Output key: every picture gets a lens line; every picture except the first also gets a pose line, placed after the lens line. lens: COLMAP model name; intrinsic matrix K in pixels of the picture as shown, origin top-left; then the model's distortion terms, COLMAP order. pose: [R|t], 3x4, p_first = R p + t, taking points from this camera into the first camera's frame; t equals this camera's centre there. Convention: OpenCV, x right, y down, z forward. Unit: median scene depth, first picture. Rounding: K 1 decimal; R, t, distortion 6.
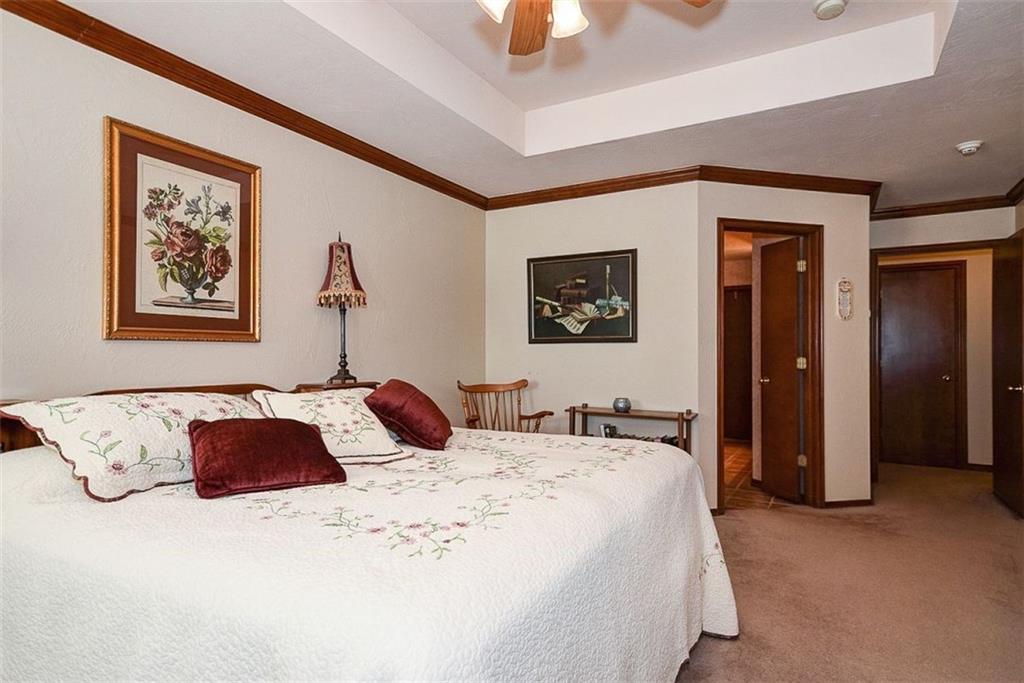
lens RADIAL K [[586.3, 0, 511.8], [0, 586.3, 346.8], [0, 0, 1]] dist [0.021131, 0.004437]
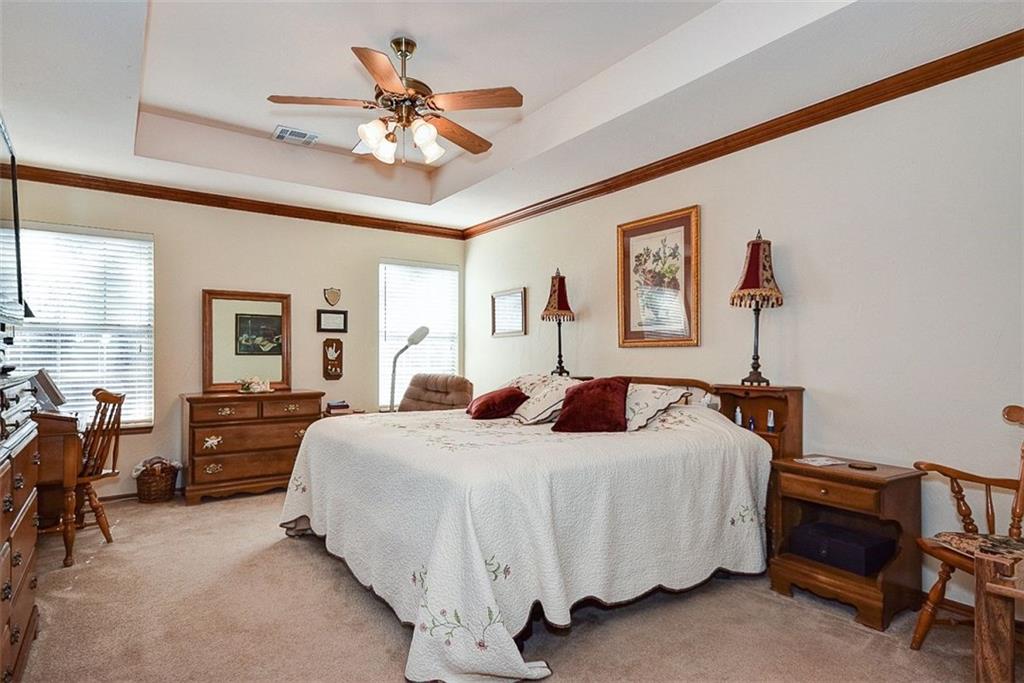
lens RADIAL K [[586.3, 0, 512.6], [0, 586.3, 345.6], [0, 0, 1]] dist [0.021131, 0.004437]
pose [[-0.446512, -0.015477, -0.894644, 0.910437], [0.009127, 0.999720, -0.021850, 0.015857], [0.894731, -0.017922, -0.446245, 1.282424]]
